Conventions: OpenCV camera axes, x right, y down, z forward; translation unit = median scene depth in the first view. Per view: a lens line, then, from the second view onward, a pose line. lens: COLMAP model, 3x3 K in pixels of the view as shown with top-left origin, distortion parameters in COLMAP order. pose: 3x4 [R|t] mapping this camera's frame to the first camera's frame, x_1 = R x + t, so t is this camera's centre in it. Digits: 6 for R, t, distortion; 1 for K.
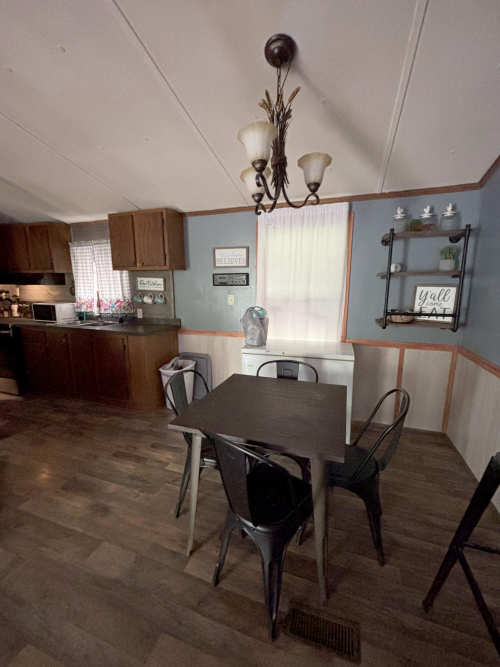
lens RADIAL K [[268.6, 0, 245.0], [0, 268.6, 334.3], [0, 0, 1]] dist [-0.013807, -0.000158]
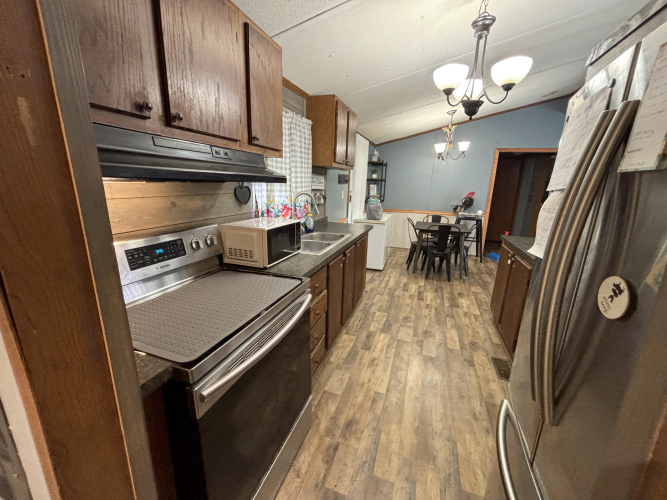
lens RADIAL K [[268.6, 0, 327.6], [0, 268.6, 246.5], [0, 0, 1]] dist [-0.013807, -0.000158]
pose [[0.023434, -0.234764, 0.971770, -1.712970], [0.146083, 0.962407, 0.228979, -0.242653], [-0.988995, 0.136593, 0.056848, 1.254076]]
